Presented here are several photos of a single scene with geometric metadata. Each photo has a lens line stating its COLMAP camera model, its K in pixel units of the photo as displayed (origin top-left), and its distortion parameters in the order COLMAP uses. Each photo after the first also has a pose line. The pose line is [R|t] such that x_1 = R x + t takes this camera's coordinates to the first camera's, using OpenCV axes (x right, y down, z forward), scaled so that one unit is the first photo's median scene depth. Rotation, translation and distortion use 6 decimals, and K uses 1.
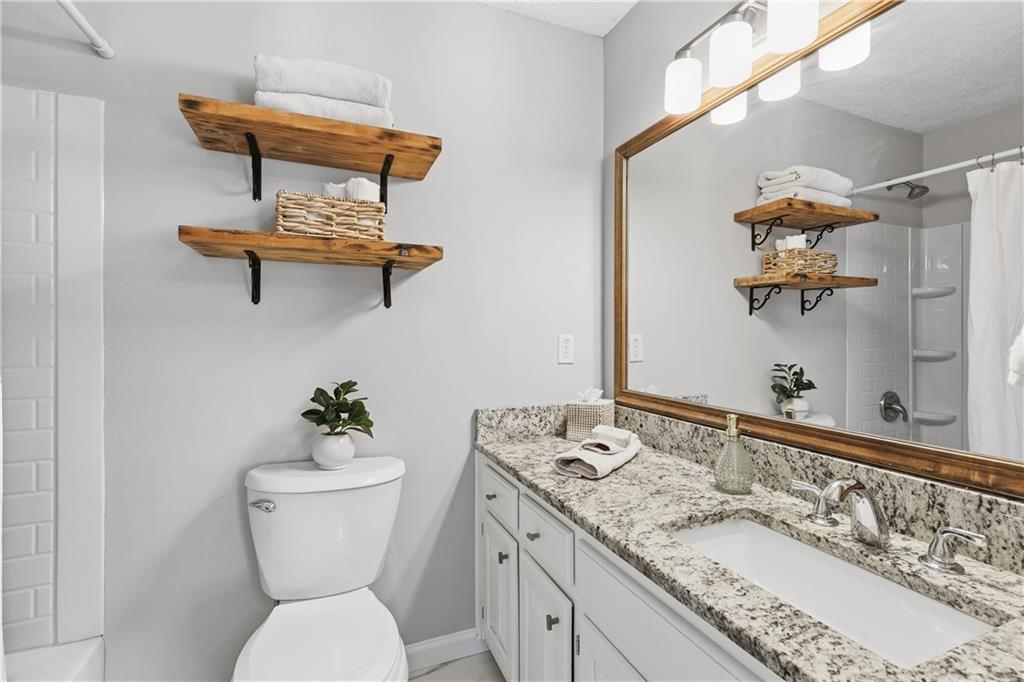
lens RADIAL K [[462.7, 0, 511.4], [0, 462.7, 336.3], [0, 0, 1]] dist [0.010968, -0.001824]
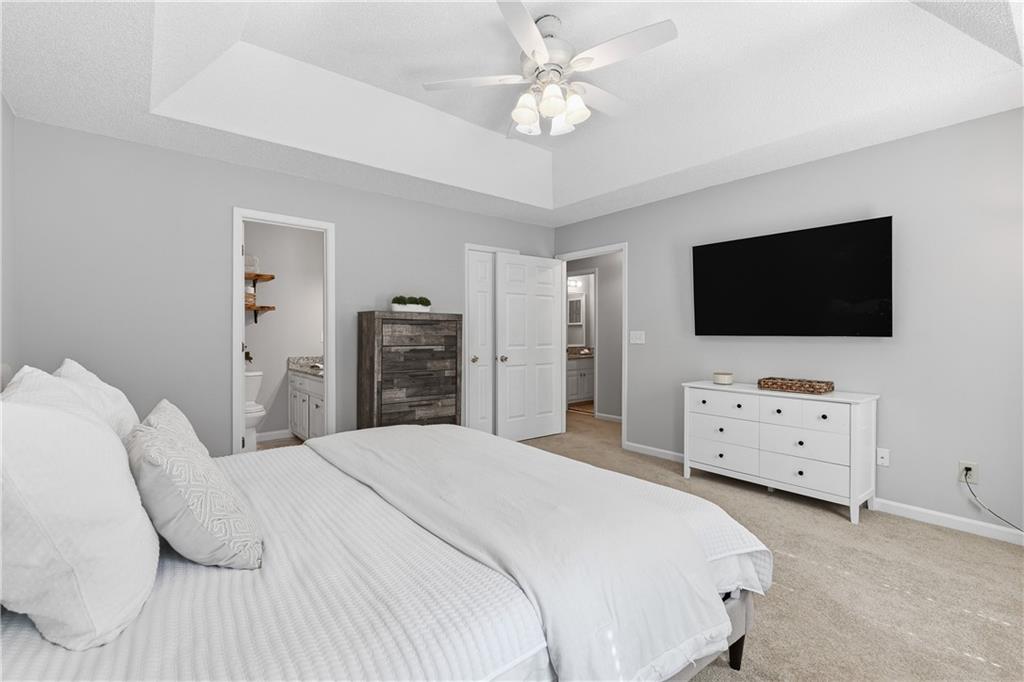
lens RADIAL K [[462.7, 0, 513.2], [0, 462.7, 341.1], [0, 0, 1]] dist [0.010968, -0.001824]
pose [[0.954709, -0.005929, 0.297483, 0.448523], [0.004005, 0.999967, 0.007074, 0.041752], [-0.297516, -0.005562, 0.954701, -2.463074]]
